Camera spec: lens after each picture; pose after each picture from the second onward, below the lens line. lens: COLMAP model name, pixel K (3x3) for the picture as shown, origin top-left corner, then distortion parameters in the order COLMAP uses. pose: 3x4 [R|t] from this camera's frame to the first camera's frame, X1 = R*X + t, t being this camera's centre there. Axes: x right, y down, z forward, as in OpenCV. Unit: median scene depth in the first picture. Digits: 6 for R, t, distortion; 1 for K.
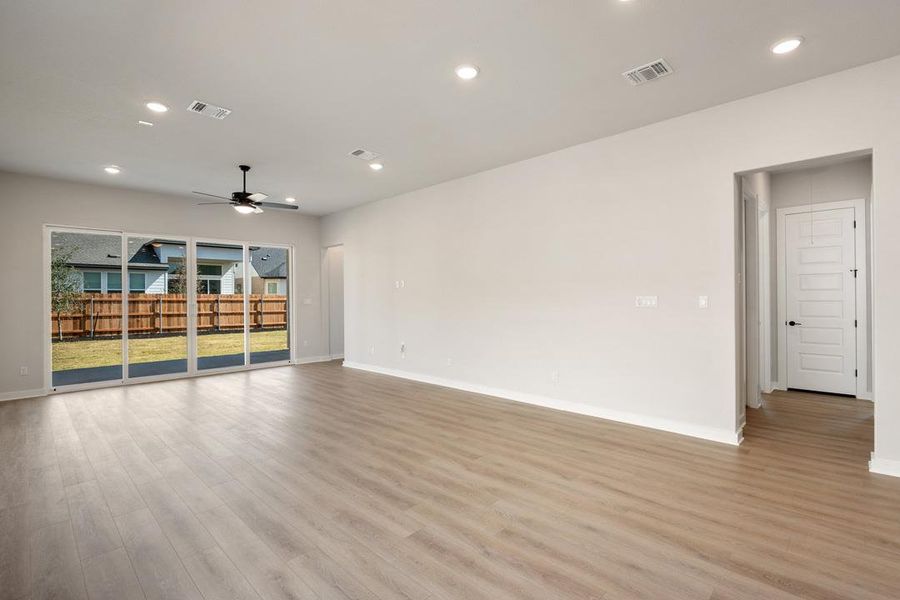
lens RADIAL K [[412.7, 0, 452.6], [0, 412.7, 296.5], [0, 0, 1]] dist [0.000602, -0.004356]
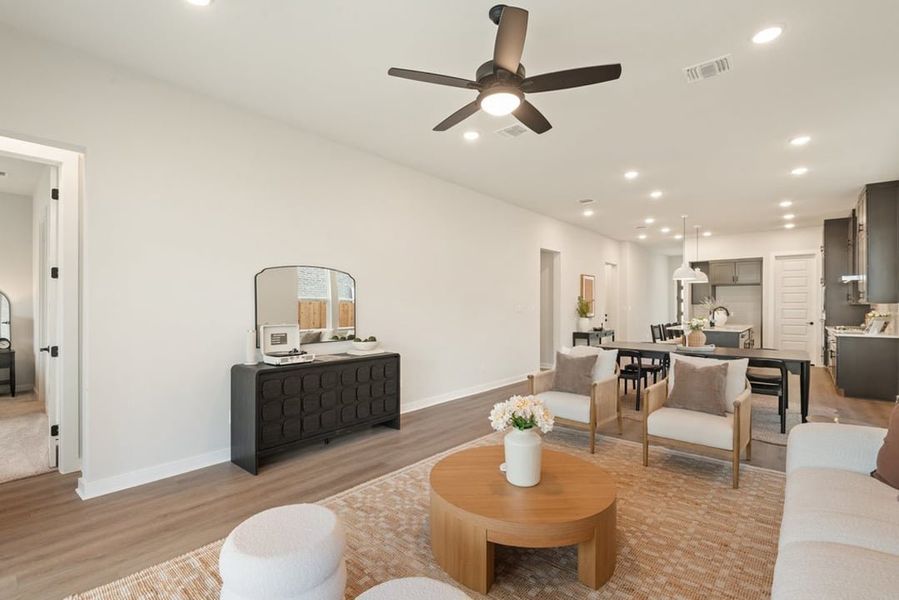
lens RADIAL K [[412.3, 0, 445.8], [0, 412.3, 302.9], [0, 0, 1]] dist [0.000602, -0.004356]
pose [[-0.050371, 0.015769, 0.998606, -0.865776], [-0.002570, 0.999870, -0.015918, 0.010693], [-0.998727, -0.003368, -0.050324, 0.985021]]
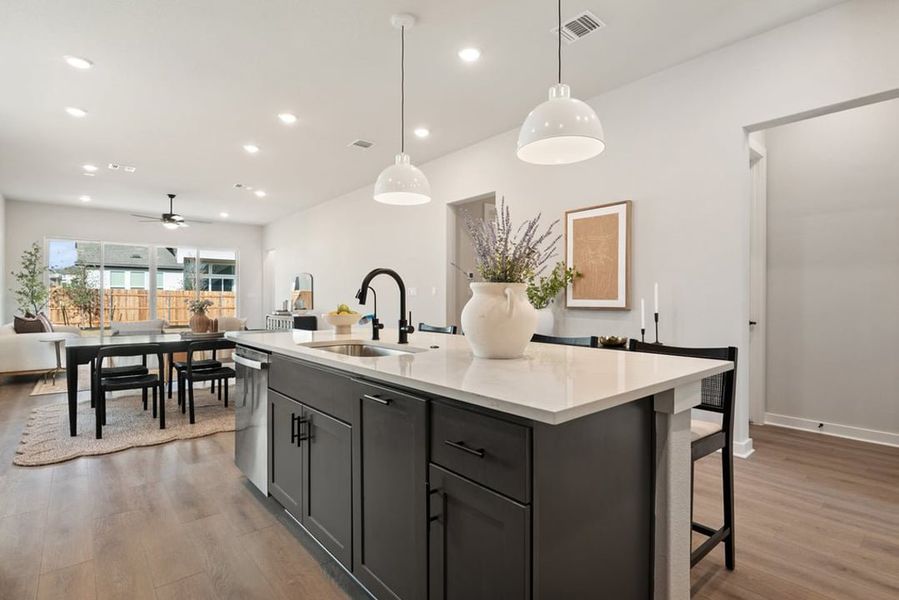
lens RADIAL K [[438.9, 0, 441.9], [0, 438.9, 300.0], [0, 0, 1]] dist [-0.003524, -0.002938]
pose [[0.993914, 0.010329, -0.109677, 0.520826], [-0.009854, 0.999940, 0.004874, 0.022504], [0.109721, -0.003763, 0.993955, -0.338986]]
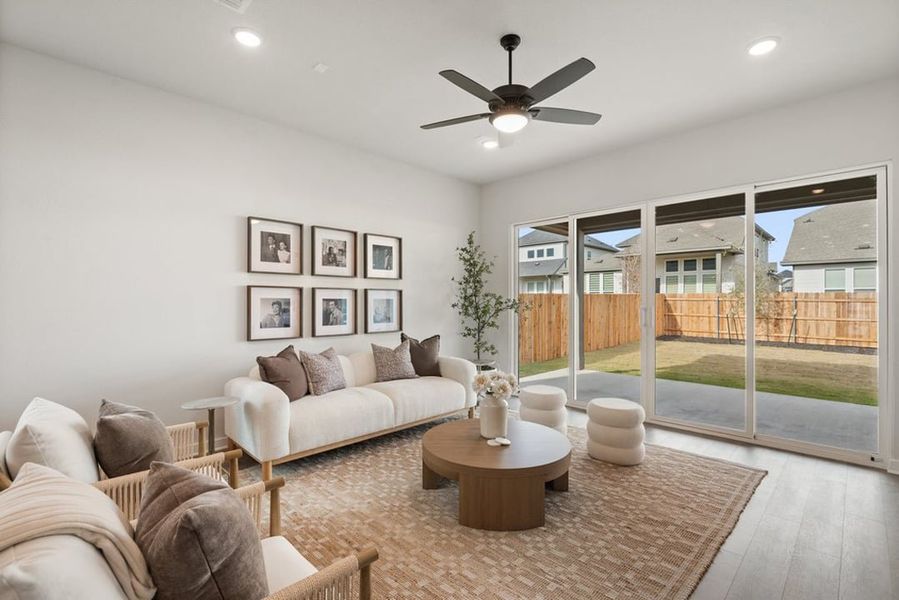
lens RADIAL K [[412.3, 0, 451.5], [0, 412.3, 298.7], [0, 0, 1]] dist [0.000602, -0.004356]
pose [[-0.018810, 0.000924, -0.999823, 0.010477], [0.003519, 0.999993, 0.000858, 0.004167], [0.999817, -0.003502, -0.018813, 0.853055]]
